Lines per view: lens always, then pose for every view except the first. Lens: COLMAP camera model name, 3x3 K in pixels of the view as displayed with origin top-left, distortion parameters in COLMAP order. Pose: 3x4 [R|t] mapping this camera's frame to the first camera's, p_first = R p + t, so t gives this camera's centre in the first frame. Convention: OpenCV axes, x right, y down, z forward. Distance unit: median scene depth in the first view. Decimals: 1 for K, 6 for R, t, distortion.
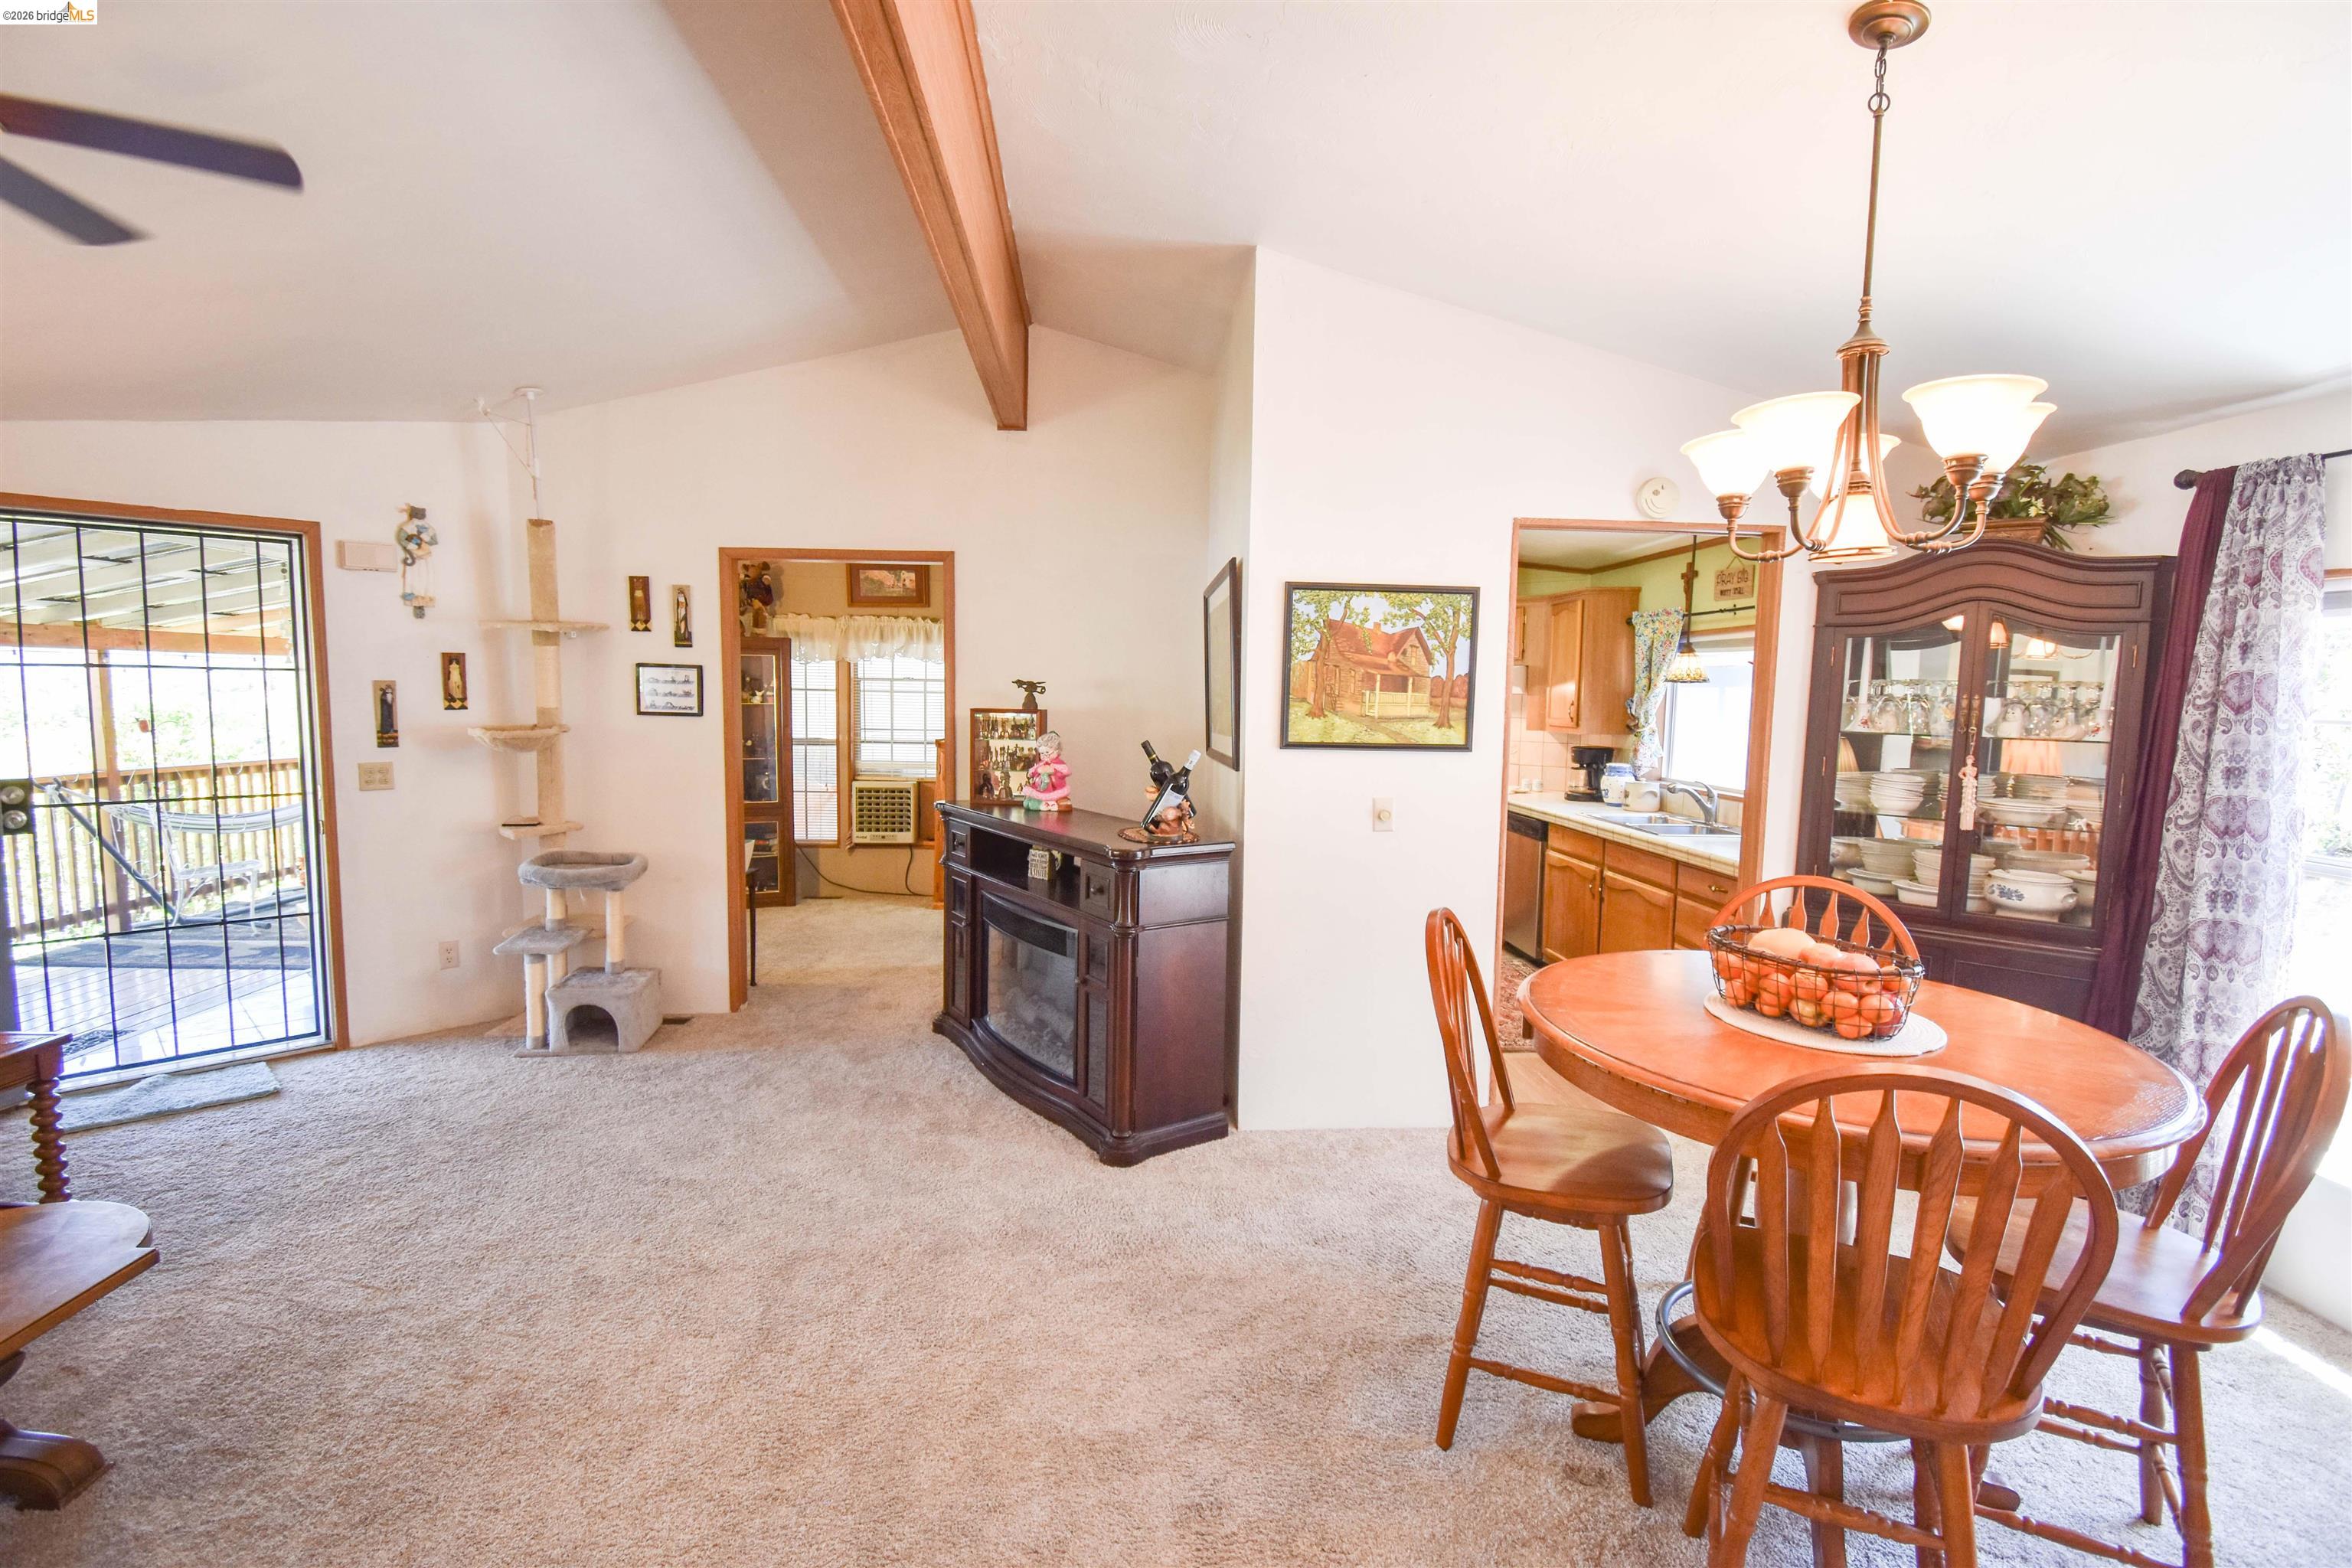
lens RADIAL K [[1026.0, 0, 1172.5], [0, 1026.0, 784.2], [0, 0, 1]] dist [0.021325, -0.028855]
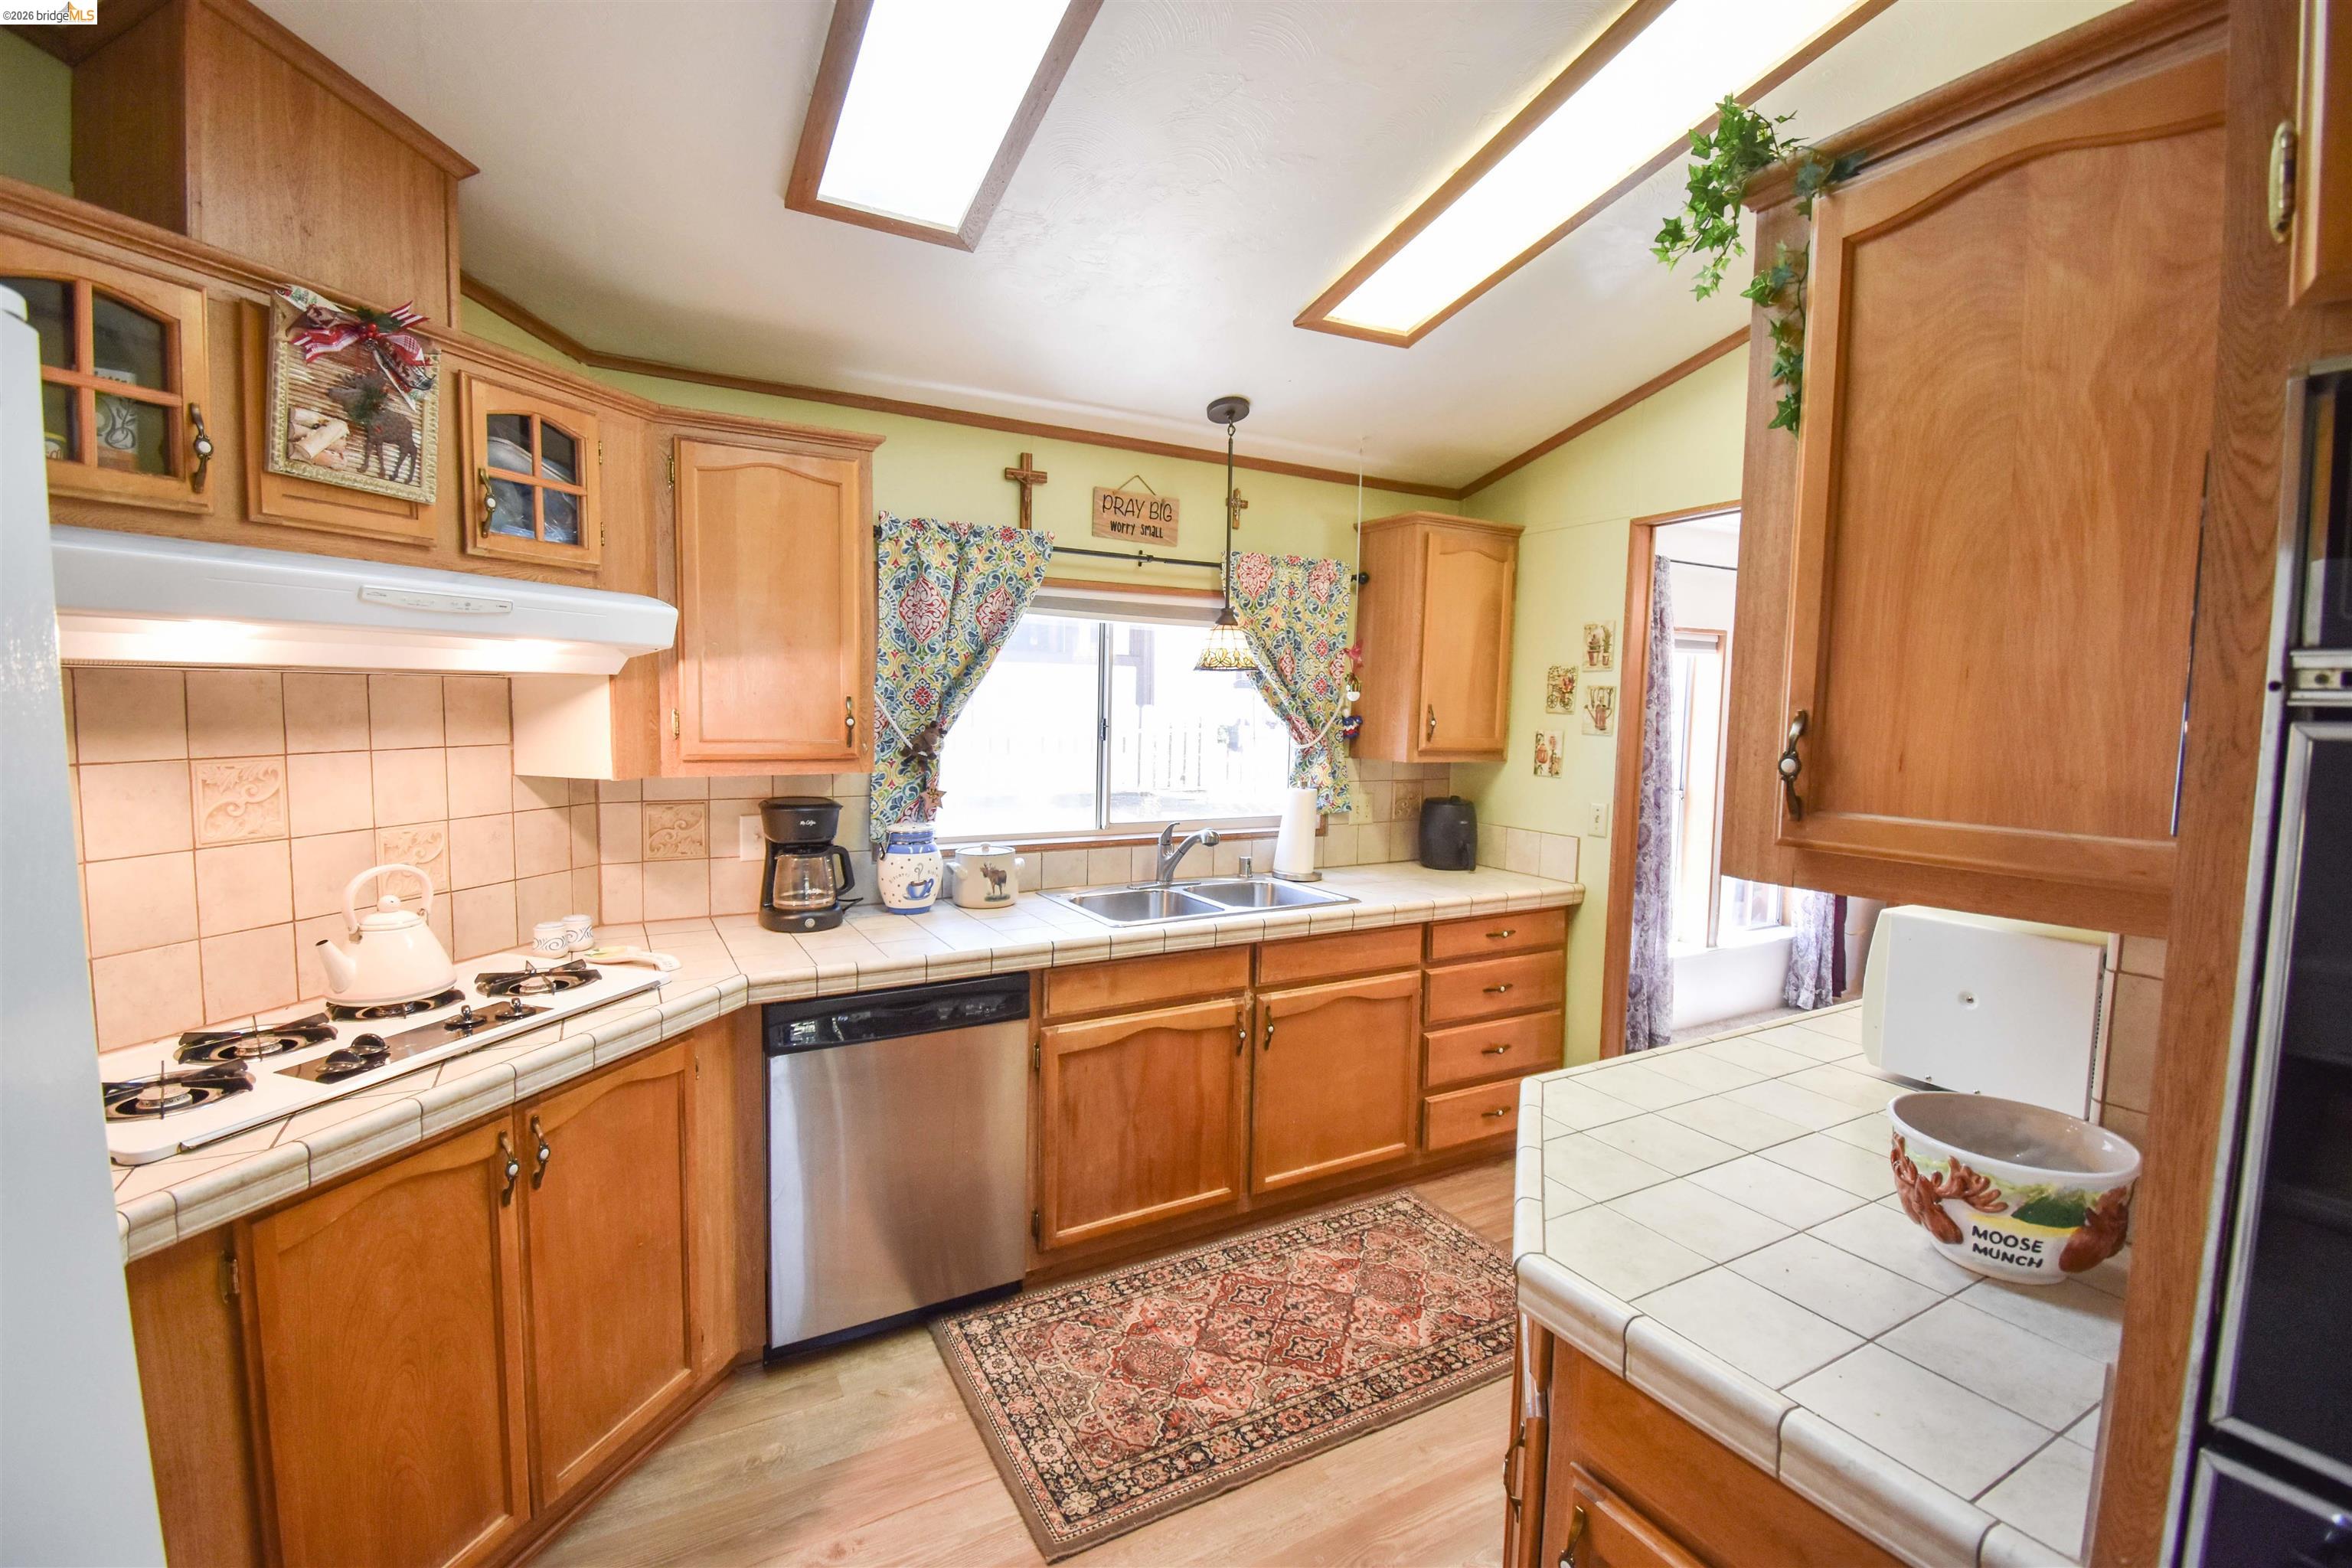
lens RADIAL K [[1036.2, 0, 1178.3], [0, 1036.2, 789.0], [0, 0, 1]] dist [0.001453, -0.012728]
pose [[-0.431875, -0.097028, 0.896699, -0.061939], [0.059012, 0.989027, 0.135440, -0.097774], [-0.900001, 0.111409, -0.421410, 1.109984]]
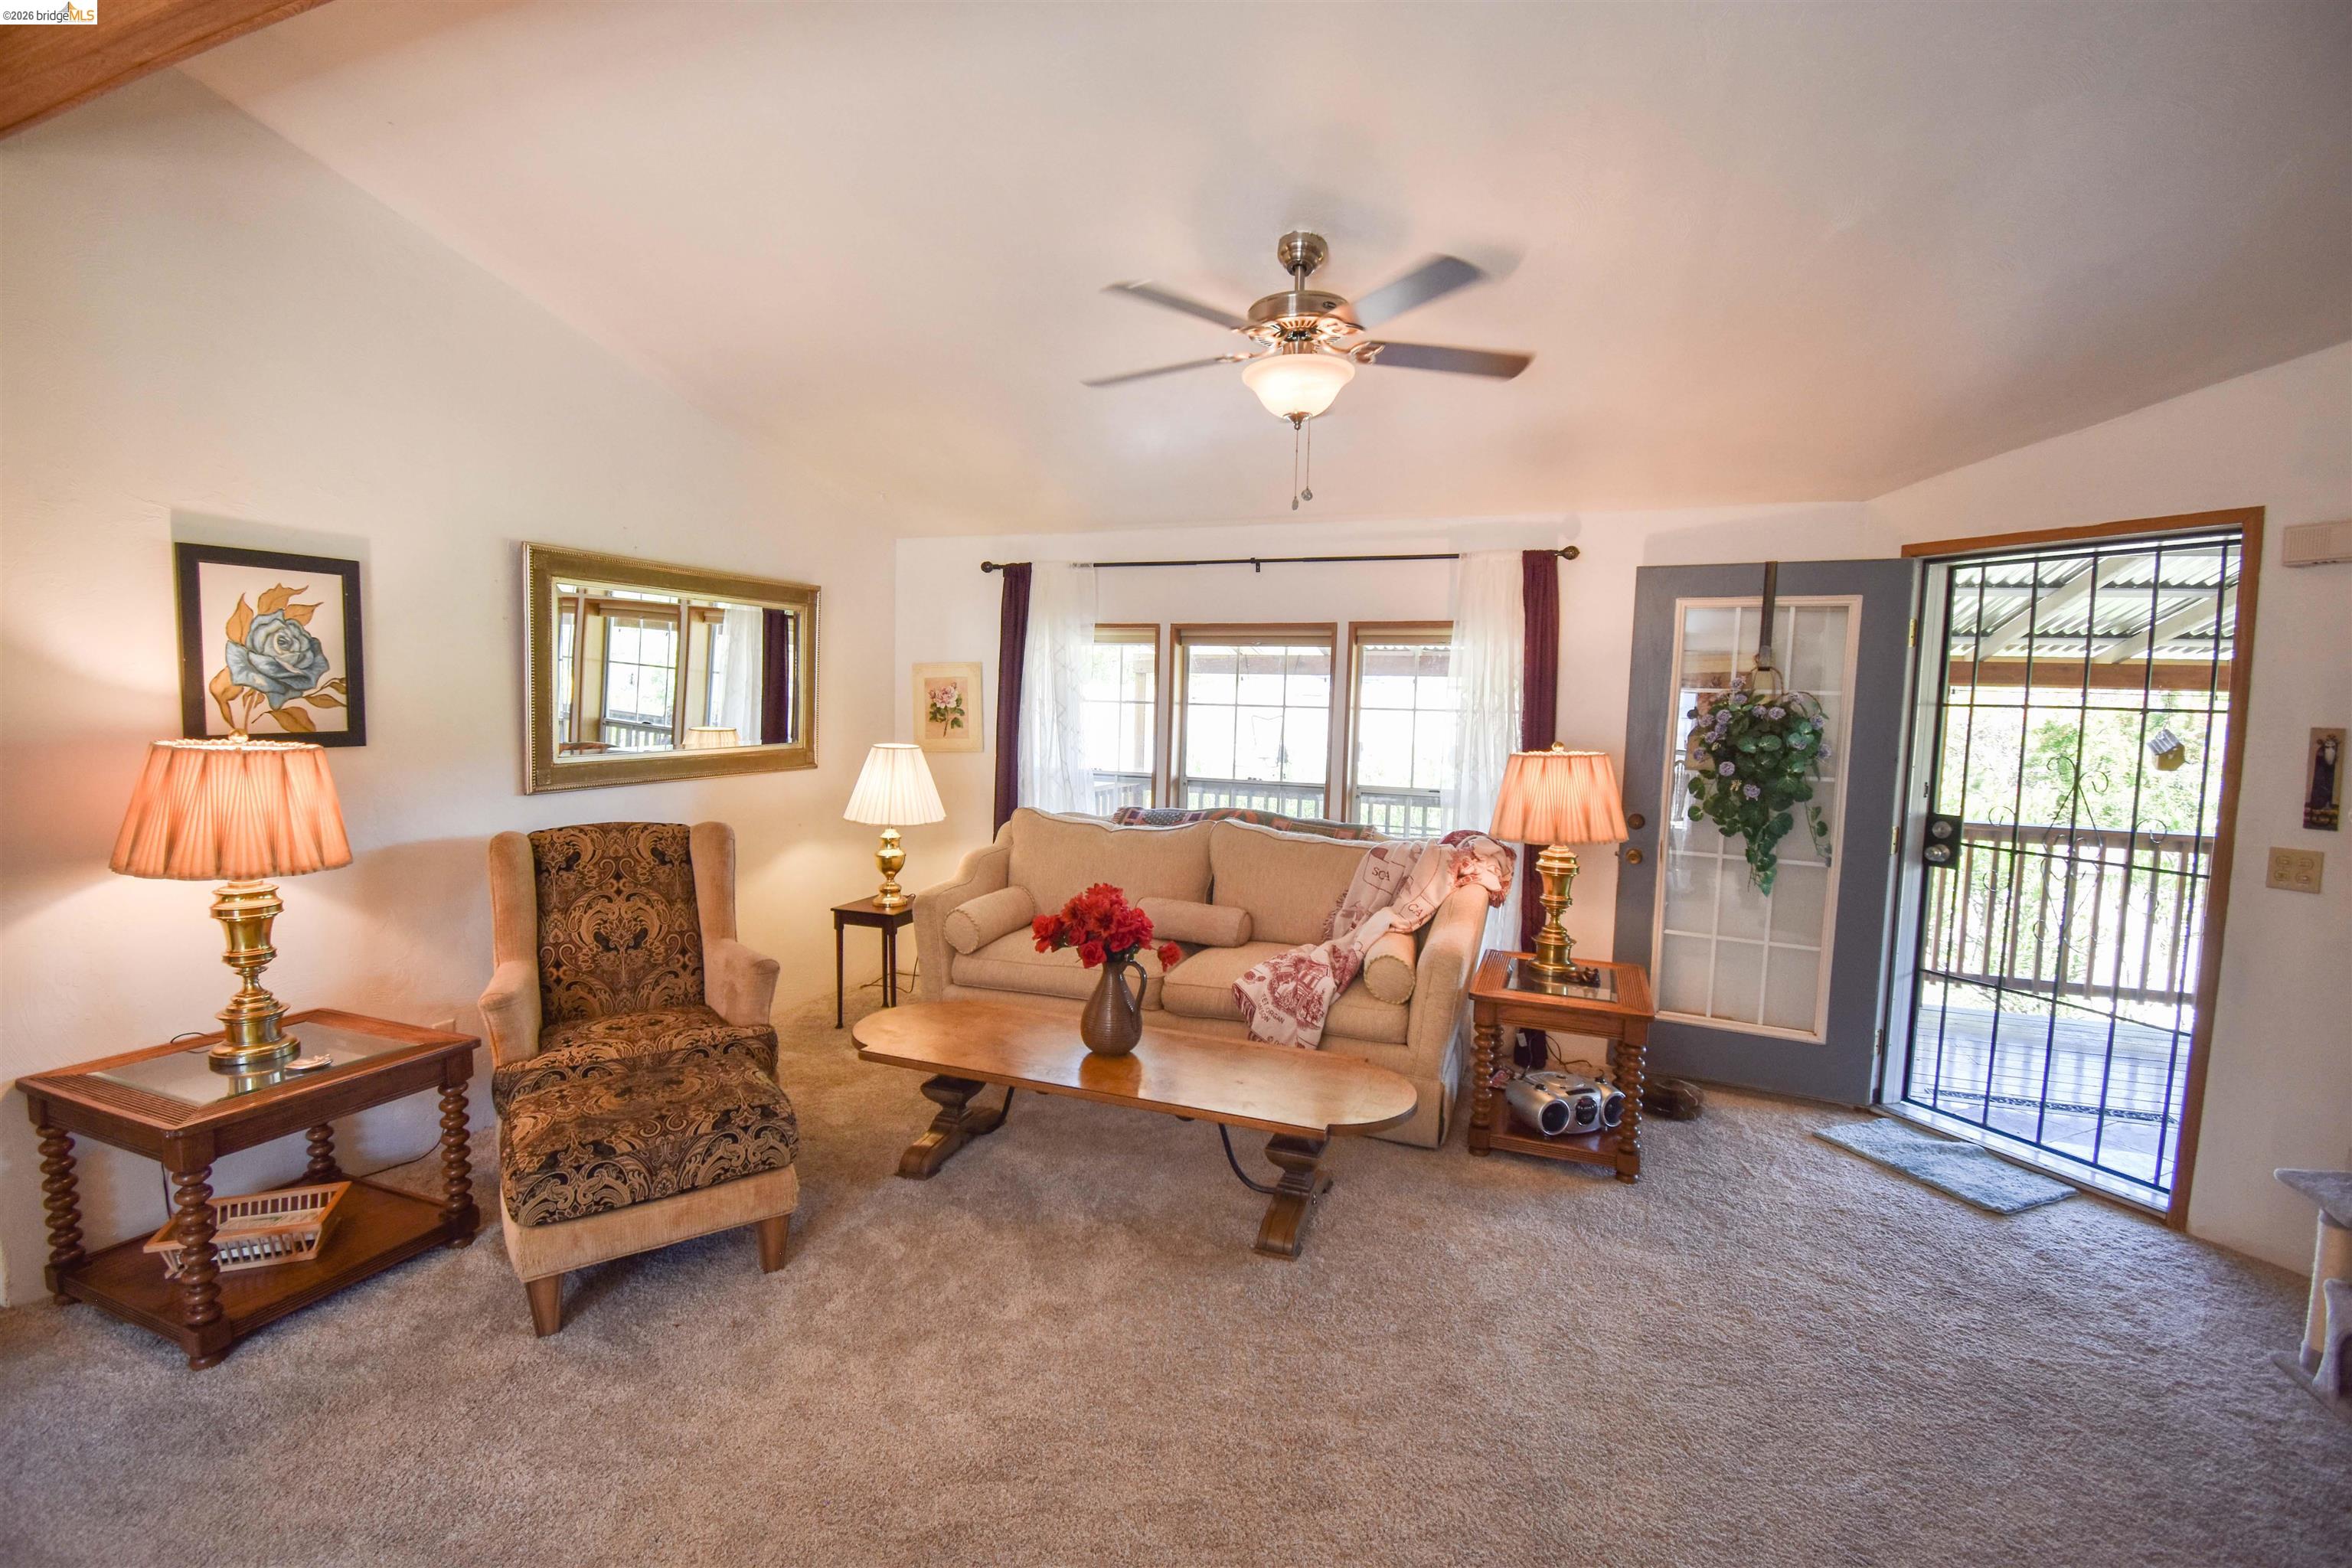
lens RADIAL K [[1026.0, 0, 1172.5], [0, 1026.0, 784.2], [0, 0, 1]] dist [0.021325, -0.028855]
pose [[-0.414946, 0.050483, -0.908445, 0.094851], [-0.112027, 0.988027, 0.106076, -0.037796], [0.902923, 0.145786, -0.404322, 0.444909]]
